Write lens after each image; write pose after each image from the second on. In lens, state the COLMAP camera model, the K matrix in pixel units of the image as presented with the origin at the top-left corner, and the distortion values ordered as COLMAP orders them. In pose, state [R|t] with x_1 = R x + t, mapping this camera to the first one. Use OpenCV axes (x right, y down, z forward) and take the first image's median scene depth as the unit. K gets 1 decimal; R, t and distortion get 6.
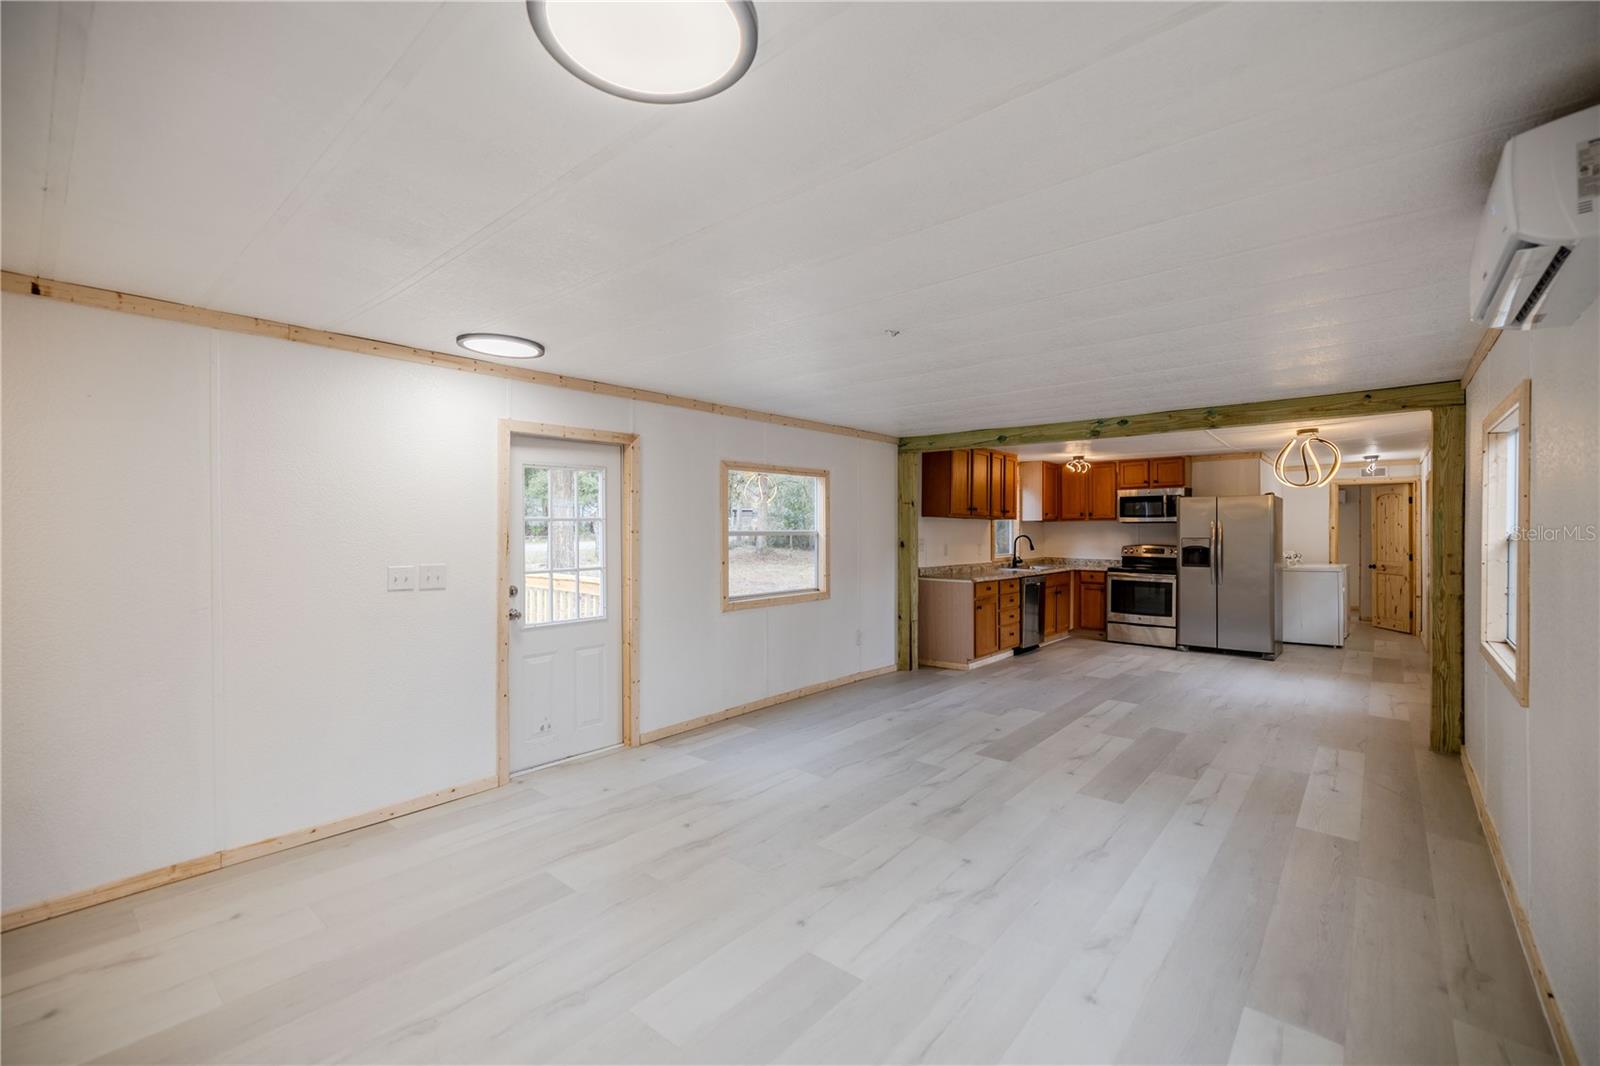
lens RADIAL K [[668.9, 0, 800.7], [0, 668.9, 532.5], [0, 0, 1]] dist [0.001225, 0.000425]
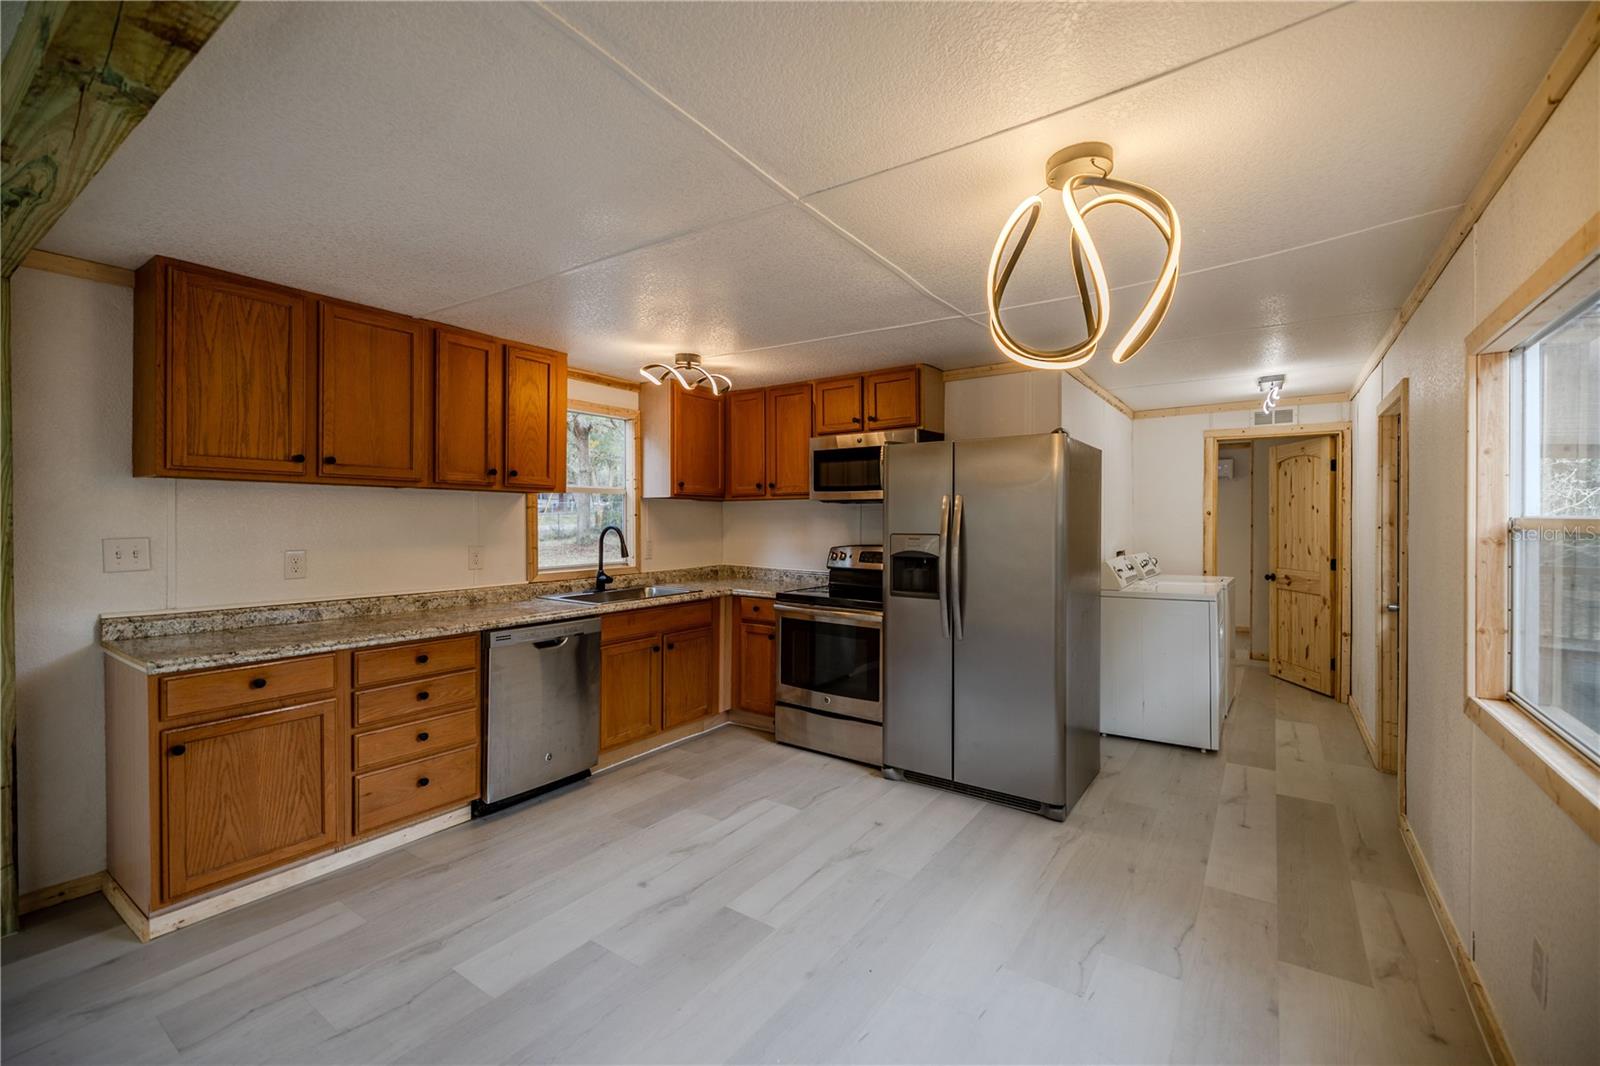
lens RADIAL K [[668.9, 0, 799.9], [0, 668.9, 524.0], [0, 0, 1]] dist [0.001225, 0.000425]
pose [[0.994790, 0.000065, 0.101949, 0.414597], [-0.000583, 0.999987, 0.005051, -0.000455], [-0.101947, -0.005084, 0.994777, 0.496037]]
